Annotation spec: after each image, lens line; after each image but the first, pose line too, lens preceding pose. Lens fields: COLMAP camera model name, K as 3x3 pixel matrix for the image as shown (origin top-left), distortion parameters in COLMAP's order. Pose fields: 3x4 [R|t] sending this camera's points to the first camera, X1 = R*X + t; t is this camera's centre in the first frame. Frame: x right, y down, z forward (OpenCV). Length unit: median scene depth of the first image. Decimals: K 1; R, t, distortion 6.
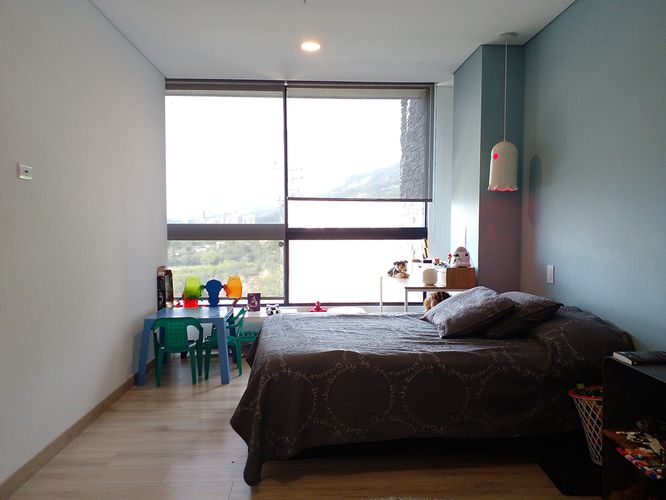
lens RADIAL K [[551.3, 0, 320.9], [0, 551.3, 252.1], [0, 0, 1]] dist [0.055060, -0.148302]
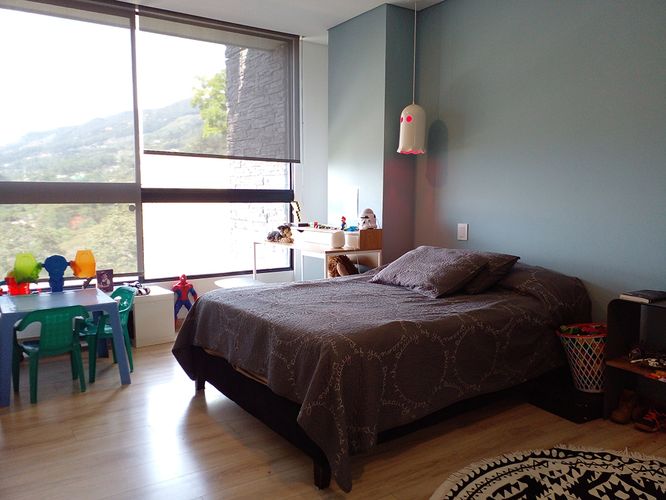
lens RADIAL K [[551.3, 0, 320.9], [0, 551.3, 252.1], [0, 0, 1]] dist [0.055060, -0.148302]
pose [[0.850277, -0.049448, 0.524008, -0.294161], [0.017567, 0.997689, 0.065643, 0.001788], [-0.526043, -0.046609, 0.849180, 0.164862]]
